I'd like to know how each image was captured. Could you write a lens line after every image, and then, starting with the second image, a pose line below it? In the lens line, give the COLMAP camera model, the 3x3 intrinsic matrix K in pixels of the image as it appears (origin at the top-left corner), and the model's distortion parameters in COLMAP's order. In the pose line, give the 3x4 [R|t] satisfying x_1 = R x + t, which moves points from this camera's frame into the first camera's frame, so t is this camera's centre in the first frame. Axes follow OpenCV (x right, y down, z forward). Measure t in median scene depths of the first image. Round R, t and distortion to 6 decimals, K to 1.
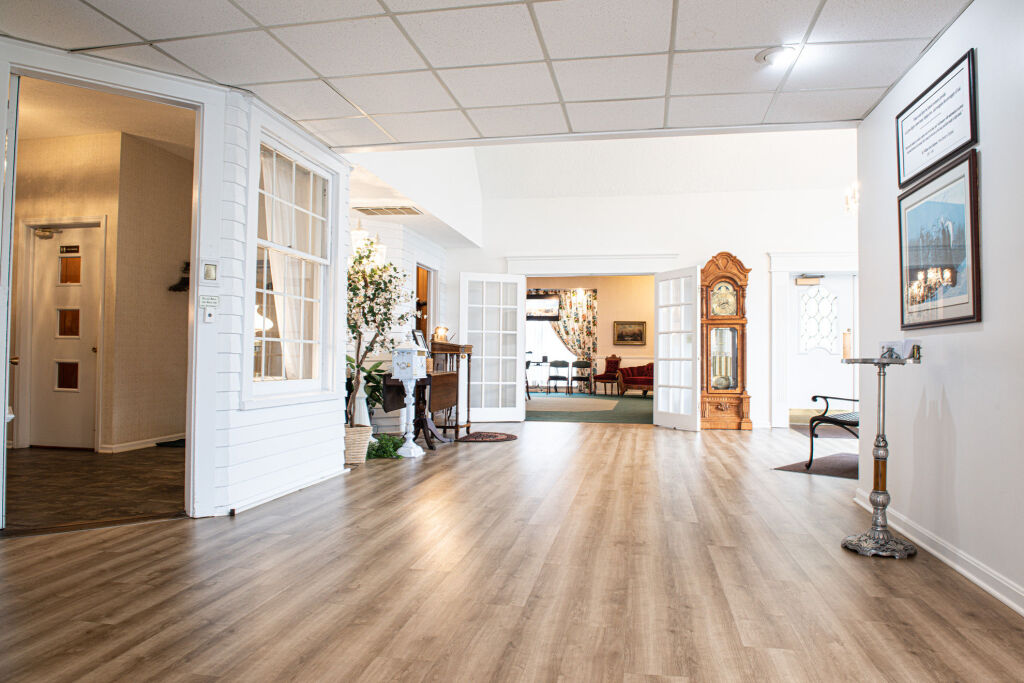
lens RADIAL K [[676.5, 0, 512.0], [0, 676.5, 341.5], [0, 0, 1]] dist [-0.000037, -0.000031]
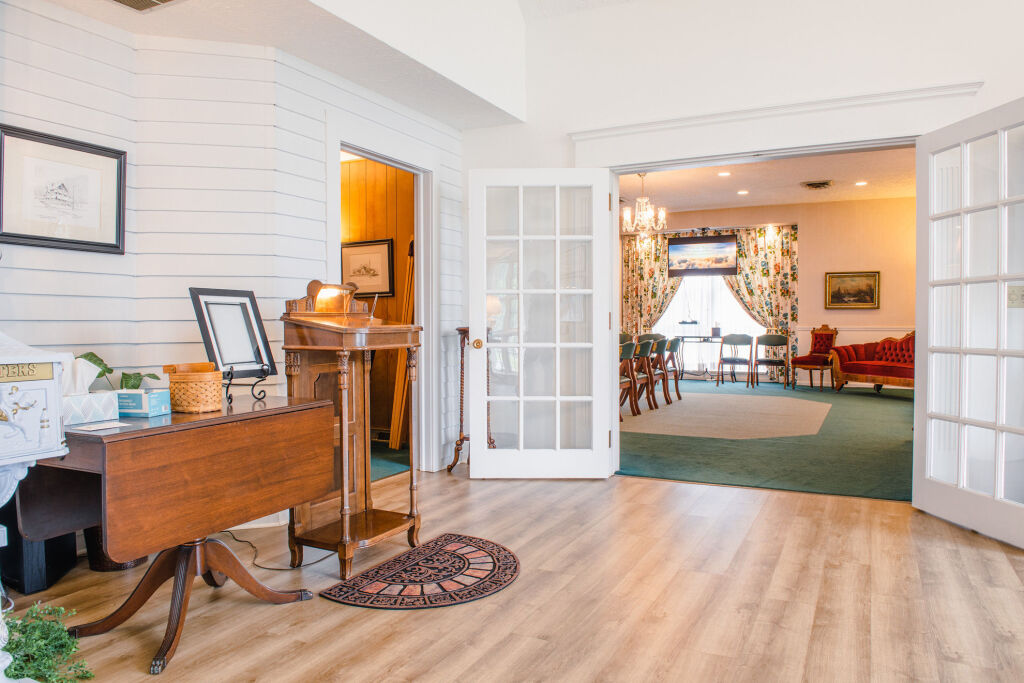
lens RADIAL K [[716.4, 0, 512.0], [0, 716.4, 341.5], [0, 0, 1]] dist [-0.026236, -0.002317]
pose [[0.962487, -0.007348, -0.271230, 0.047497], [0.020456, 0.998754, 0.045530, -0.001384], [0.270557, -0.049370, 0.961437, 0.268410]]
